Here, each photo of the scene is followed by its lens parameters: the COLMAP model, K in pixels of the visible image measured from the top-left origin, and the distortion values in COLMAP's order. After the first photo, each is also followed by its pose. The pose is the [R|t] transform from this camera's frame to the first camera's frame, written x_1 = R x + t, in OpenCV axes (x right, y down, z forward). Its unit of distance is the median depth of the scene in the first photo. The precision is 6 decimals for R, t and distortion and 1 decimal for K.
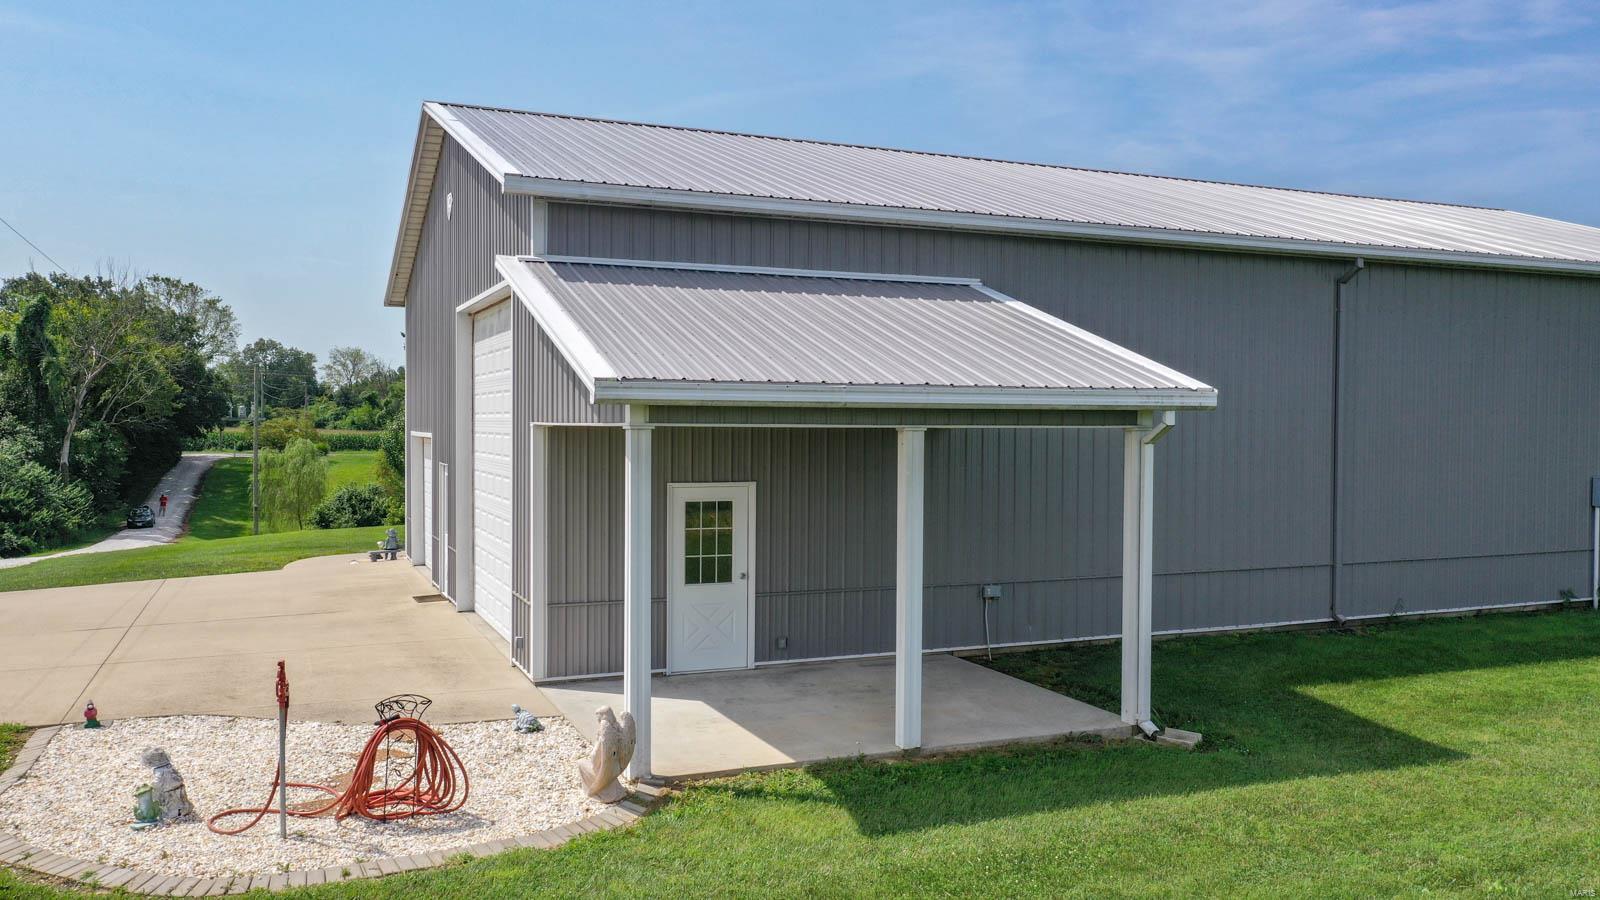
lens RADIAL K [[1278.4, 0, 784.0], [0, 1278.4, 444.1], [0, 0, 1]] dist [-0.019808, -0.004252]
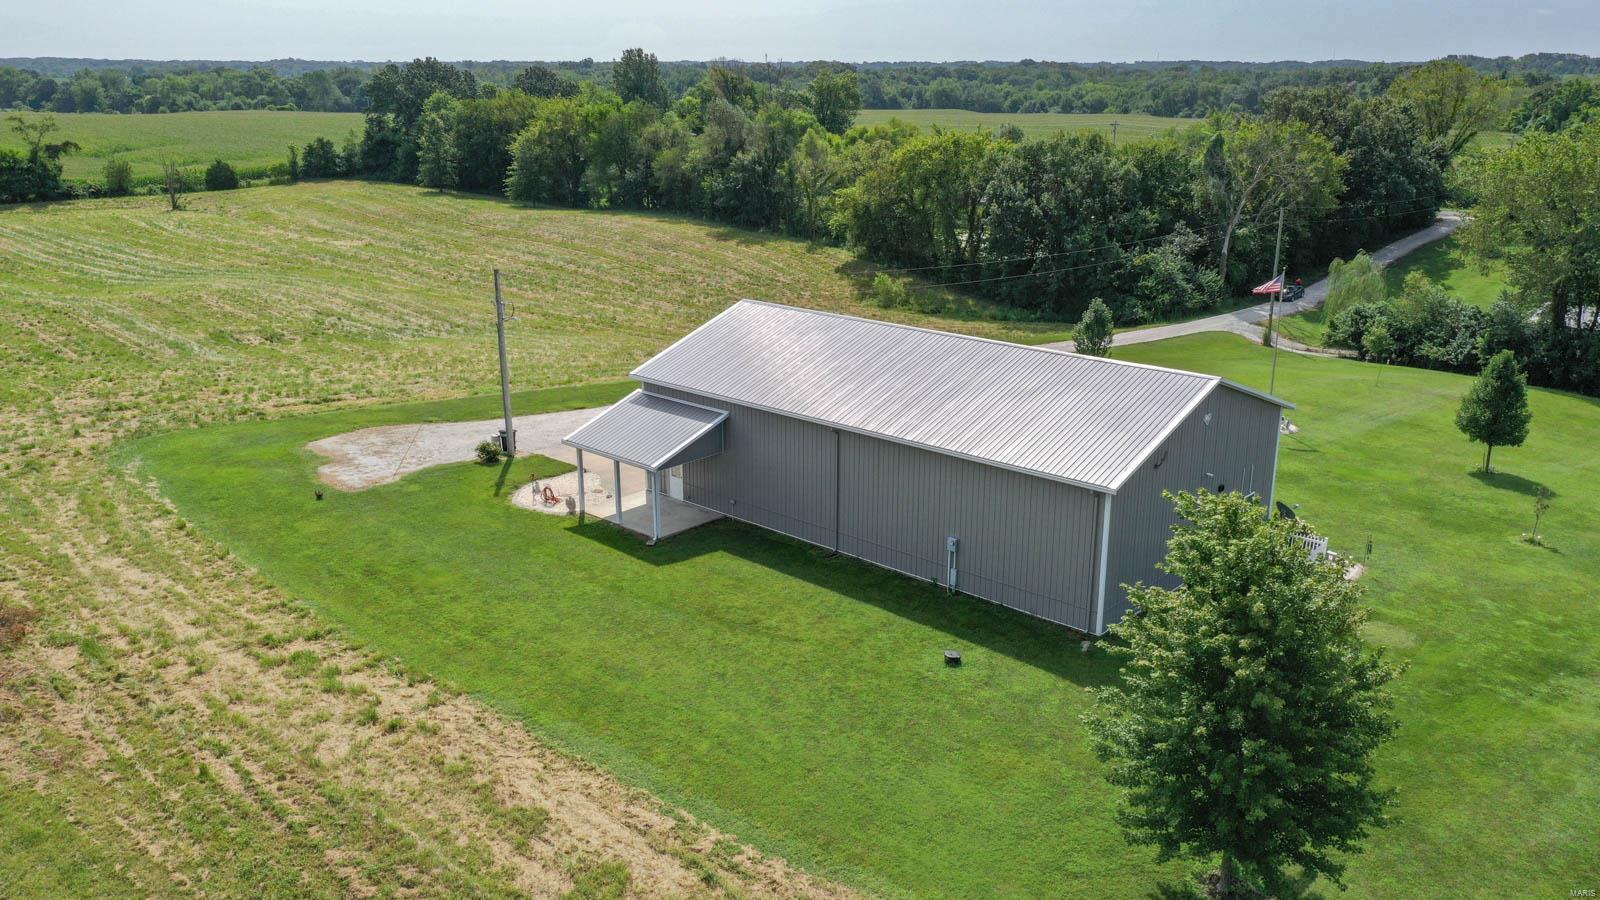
lens RADIAL K [[1236.5, 0, 800.0], [0, 1236.5, 450.0], [0, 0, 1]] dist [-0.002611, -0.001776]
pose [[0.421175, 0.257890, -0.869543, 4.293860], [-0.023804, 0.961536, 0.273644, -1.300647], [0.906667, -0.094554, 0.411114, -0.266430]]
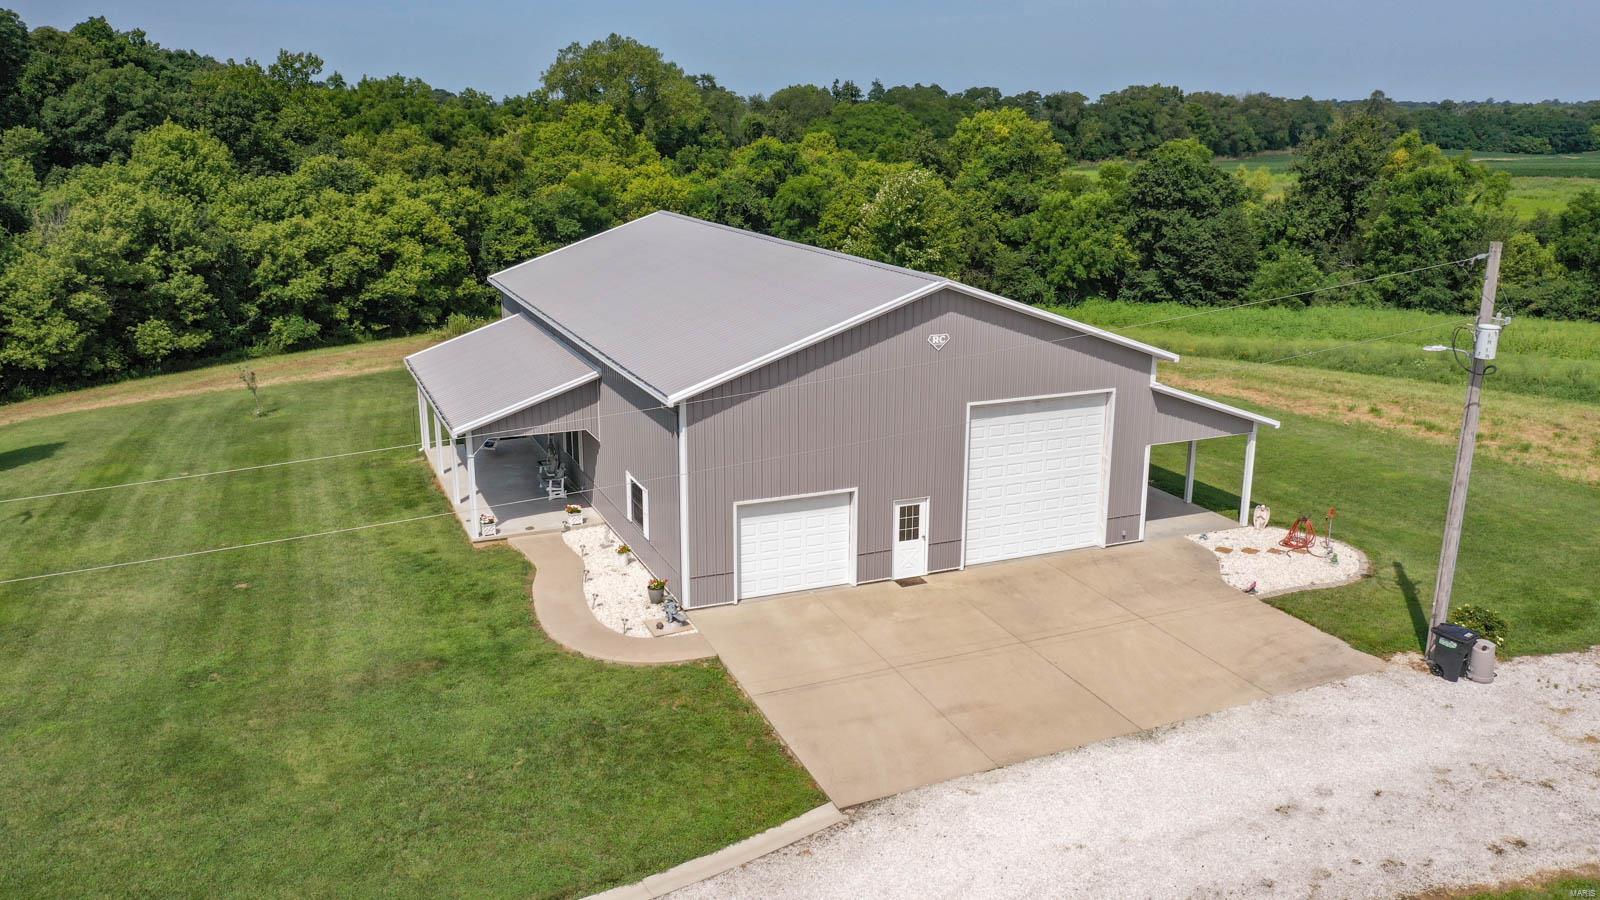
lens RADIAL K [[1254.0, 0, 800.0], [0, 1254.0, 450.0], [0, 0, 1]] dist [0.003566, 0.009365]
pose [[0.004975, -0.262312, 0.964970, -3.226208], [0.028331, 0.964632, 0.262074, -0.851326], [-0.999586, 0.026034, 0.012231, 2.009288]]
